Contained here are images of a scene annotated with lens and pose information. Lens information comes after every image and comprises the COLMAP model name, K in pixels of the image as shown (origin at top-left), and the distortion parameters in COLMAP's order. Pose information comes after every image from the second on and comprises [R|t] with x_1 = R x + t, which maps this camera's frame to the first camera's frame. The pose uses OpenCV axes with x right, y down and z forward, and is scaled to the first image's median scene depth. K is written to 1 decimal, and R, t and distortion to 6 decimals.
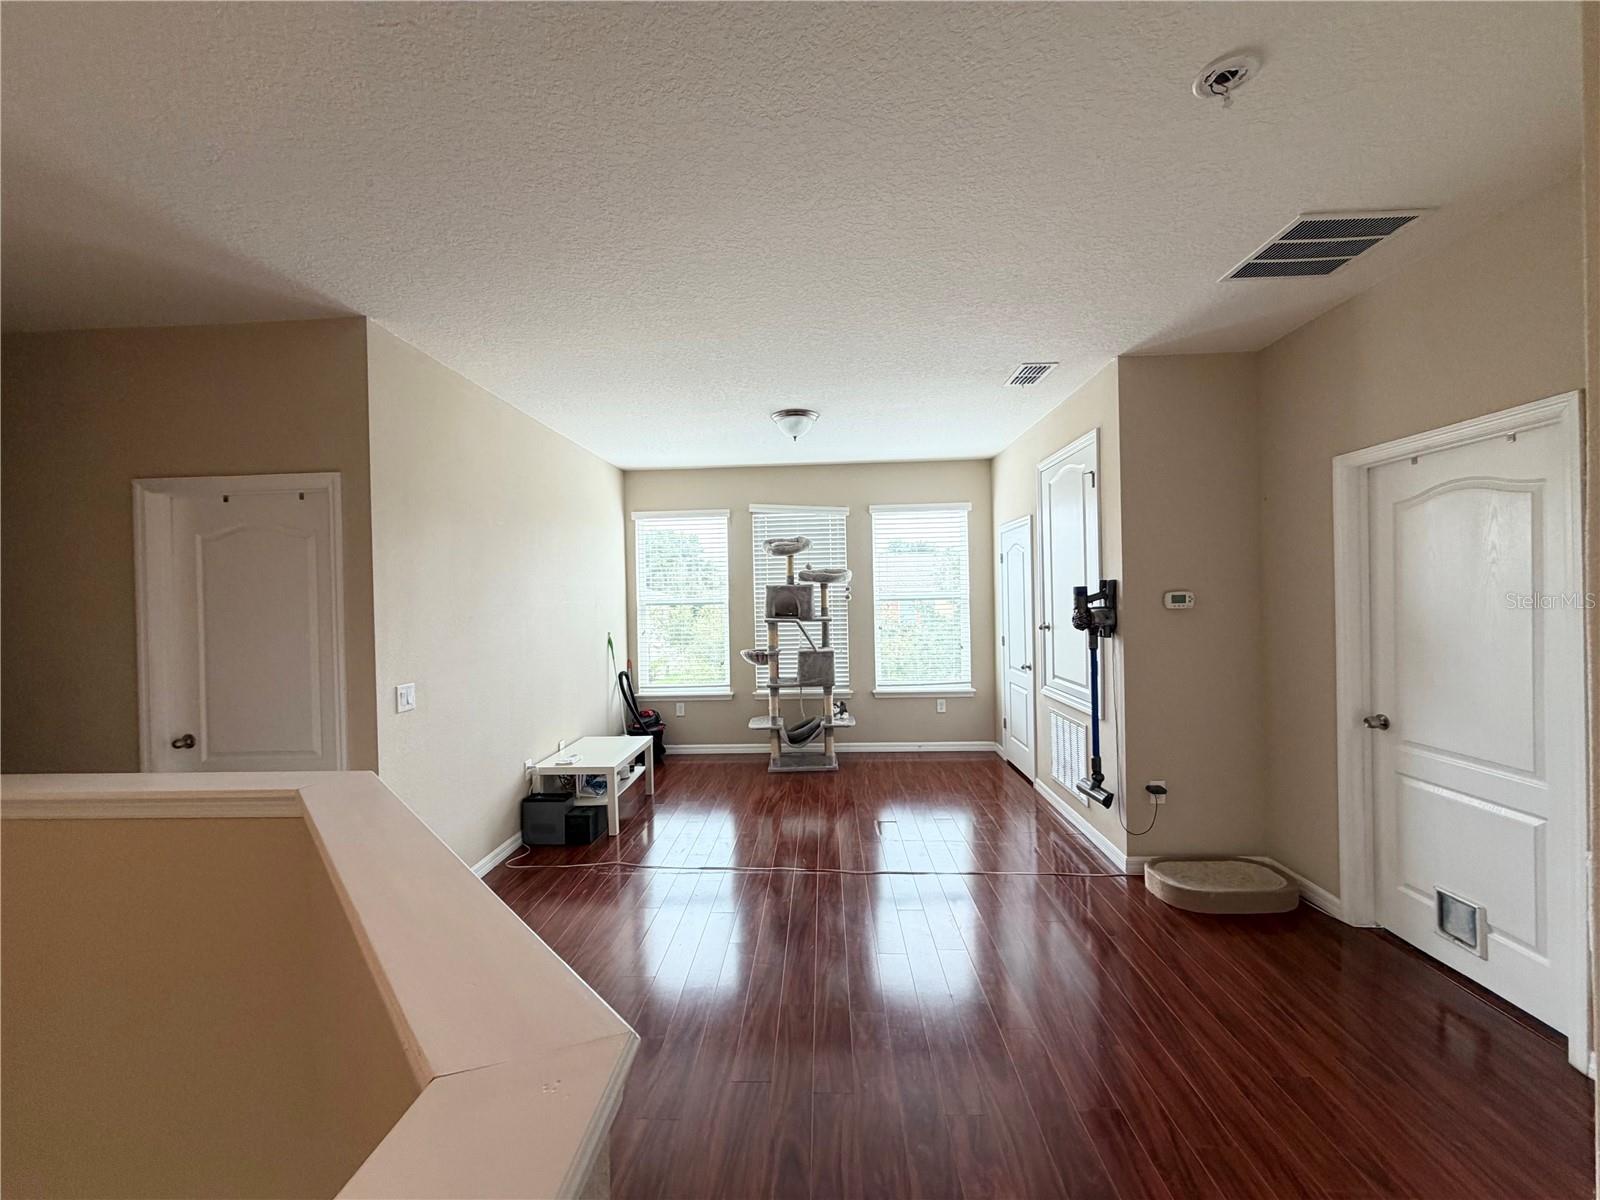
lens RADIAL K [[637.1, 0, 801.0], [0, 637.1, 593.5], [0, 0, 1]] dist [0.001220, -0.000096]
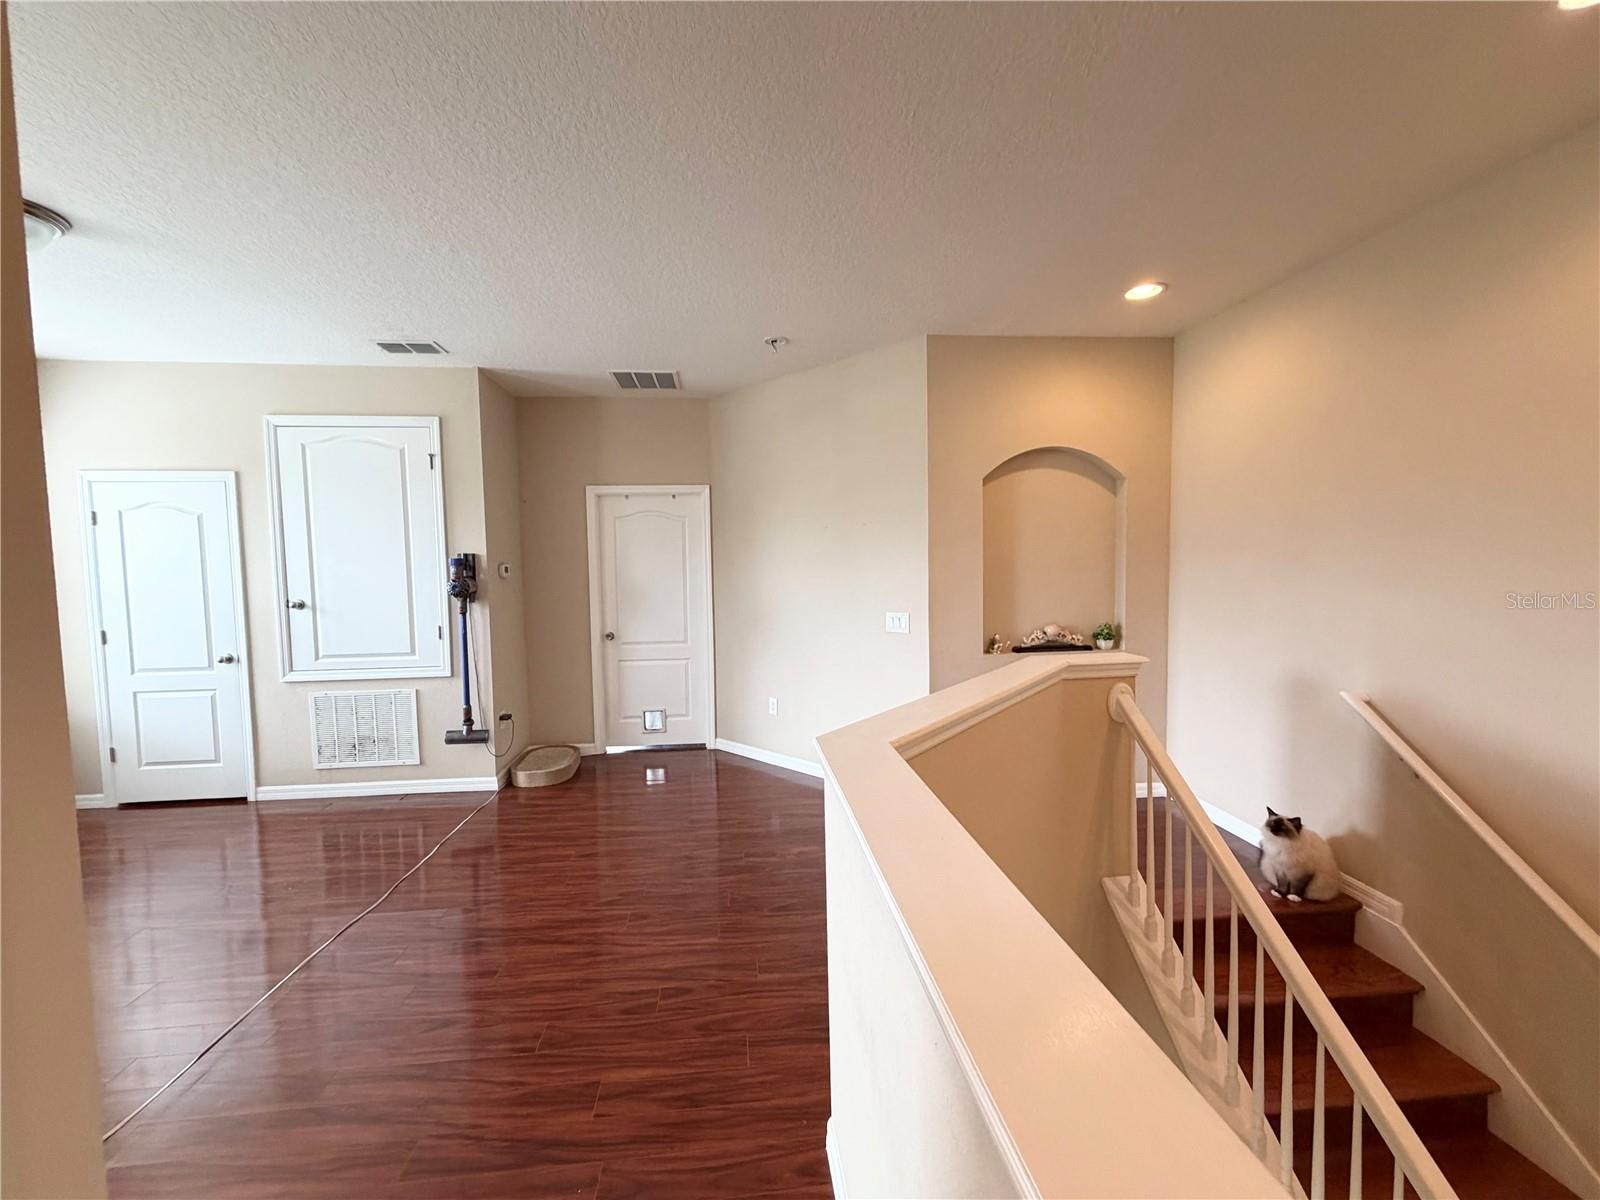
lens RADIAL K [[637.1, 0, 799.1], [0, 637.1, 598.2], [0, 0, 1]] dist [0.001220, -0.000096]
pose [[-0.125441, -0.029628, 0.991659, -0.958759], [0.017087, 0.999341, 0.032019, 0.042232], [-0.991954, 0.020961, -0.124852, 0.677789]]
